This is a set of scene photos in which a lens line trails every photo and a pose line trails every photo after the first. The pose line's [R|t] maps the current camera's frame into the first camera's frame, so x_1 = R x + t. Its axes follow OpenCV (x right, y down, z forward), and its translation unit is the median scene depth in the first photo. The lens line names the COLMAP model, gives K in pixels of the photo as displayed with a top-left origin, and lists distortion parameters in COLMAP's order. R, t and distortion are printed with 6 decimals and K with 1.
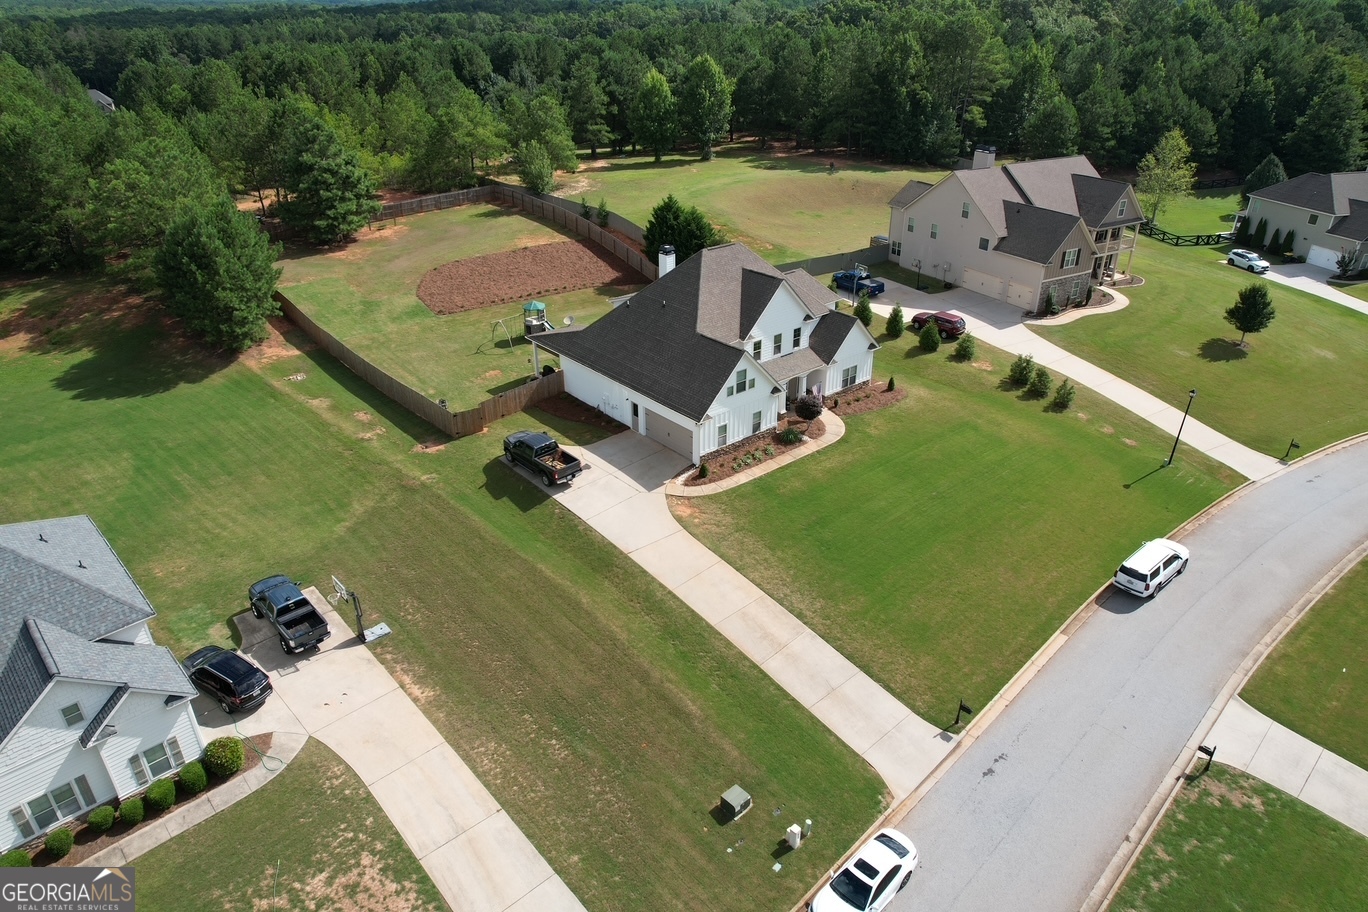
lens RADIAL K [[874.6, 0, 685.7], [0, 874.6, 452.1], [0, 0, 1]] dist [-0.074634, 0.068042]
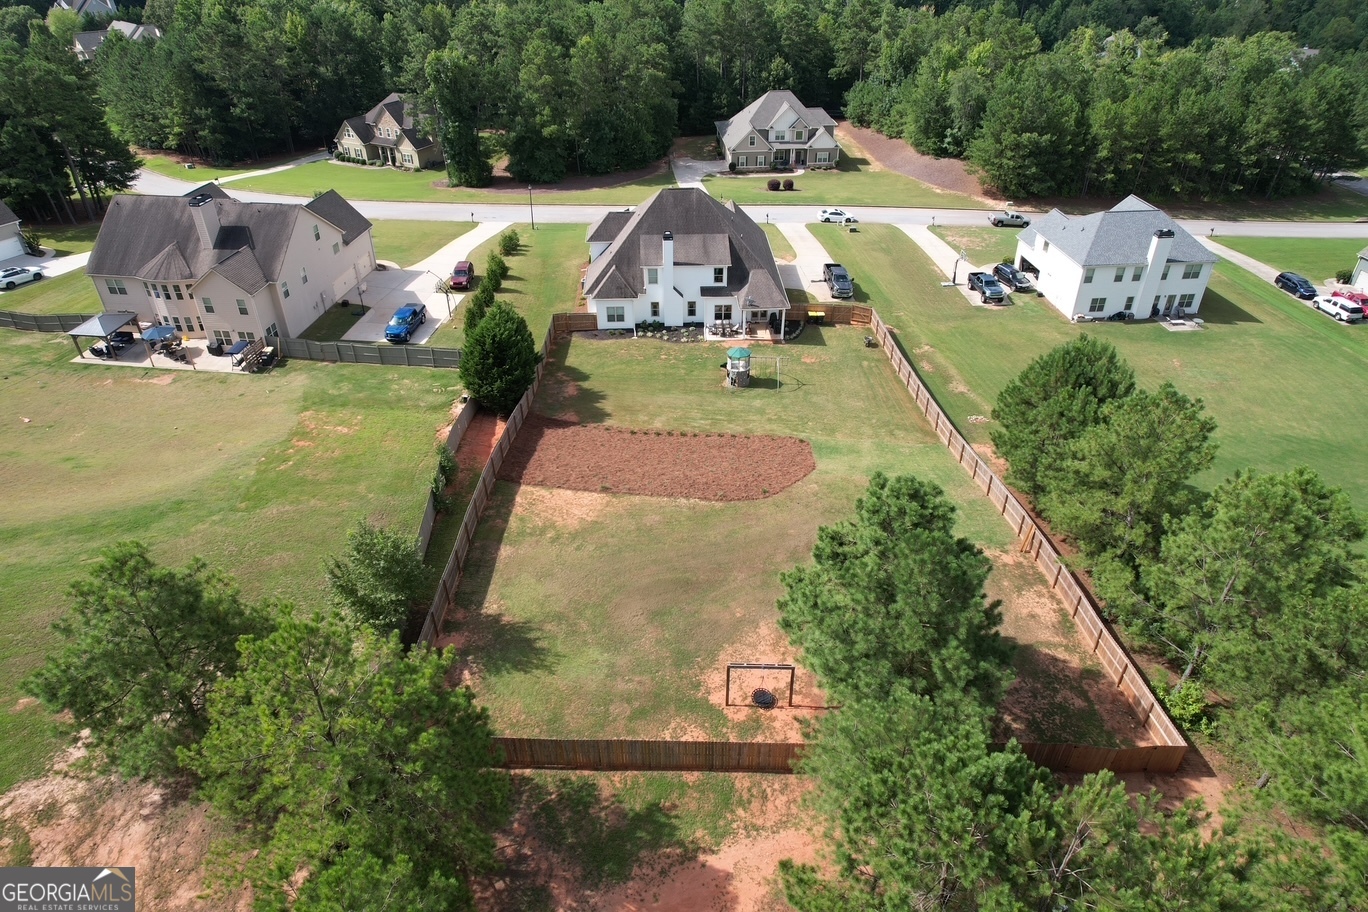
lens RADIAL K [[874.6, 0, 686.6], [0, 874.6, 457.3], [0, 0, 1]] dist [-0.074634, 0.068042]
pose [[-0.784028, -0.342272, 0.517832, -0.818331], [0.291888, 0.532955, 0.794204, -1.088237], [-0.547815, 0.773827, -0.317947, 1.742335]]
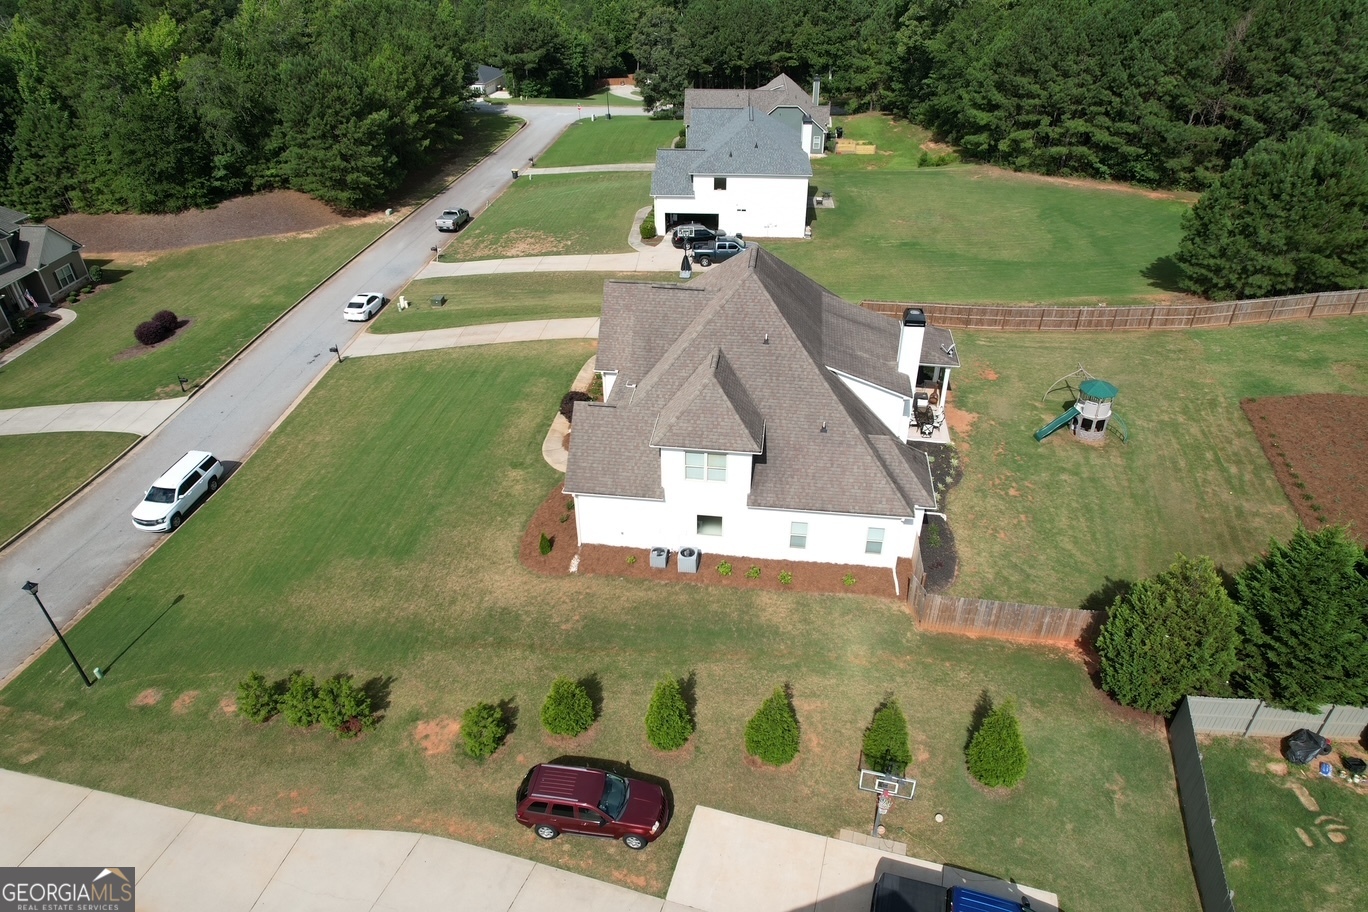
lens RADIAL K [[874.6, 0, 688.8], [0, 874.6, 452.7], [0, 0, 1]] dist [-0.074634, 0.068042]
pose [[-0.739686, 0.375487, -0.558456, 0.508788], [-0.307940, 0.549019, 0.777015, -0.658460], [0.598362, 0.746718, -0.290474, 1.265311]]
